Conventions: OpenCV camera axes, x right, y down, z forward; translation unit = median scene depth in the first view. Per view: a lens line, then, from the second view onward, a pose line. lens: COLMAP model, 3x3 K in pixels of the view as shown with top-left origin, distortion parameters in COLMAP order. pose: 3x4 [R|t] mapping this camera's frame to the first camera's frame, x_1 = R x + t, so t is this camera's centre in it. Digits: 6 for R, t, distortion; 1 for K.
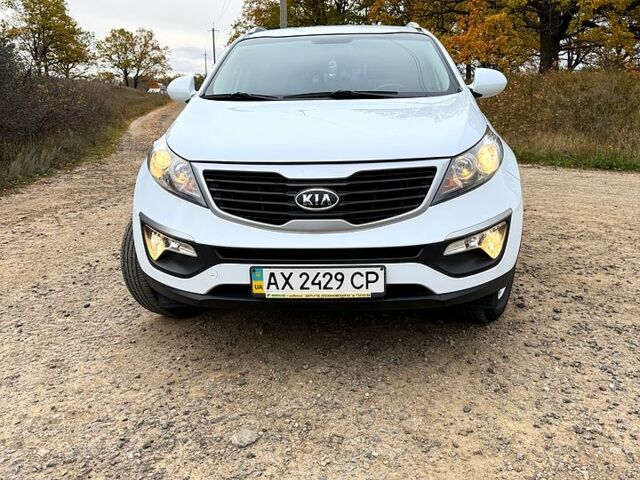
lens RADIAL K [[552.6, 0, 317.5], [0, 552.6, 236.8], [0, 0, 1]] dist [0.087189, -0.035363]
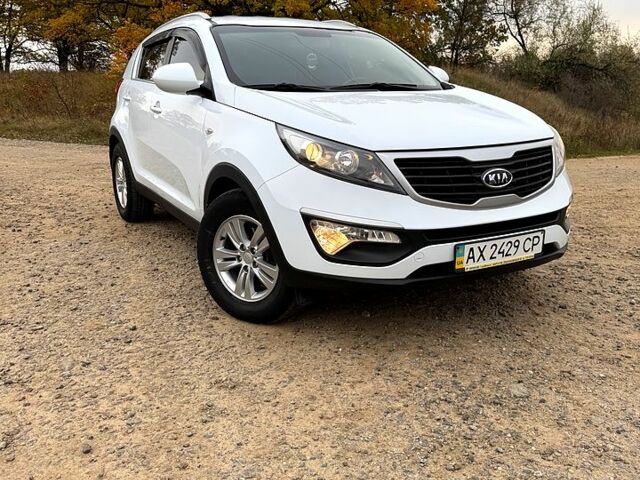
lens RADIAL K [[552.6, 0, 315.9], [0, 552.6, 242.9], [0, 0, 1]] dist [0.087189, -0.035363]
pose [[0.869929, -0.123200, 0.477541, -0.875715], [0.113769, 0.992310, 0.048753, -0.033587], [-0.479875, 0.011917, 0.877256, 0.176233]]
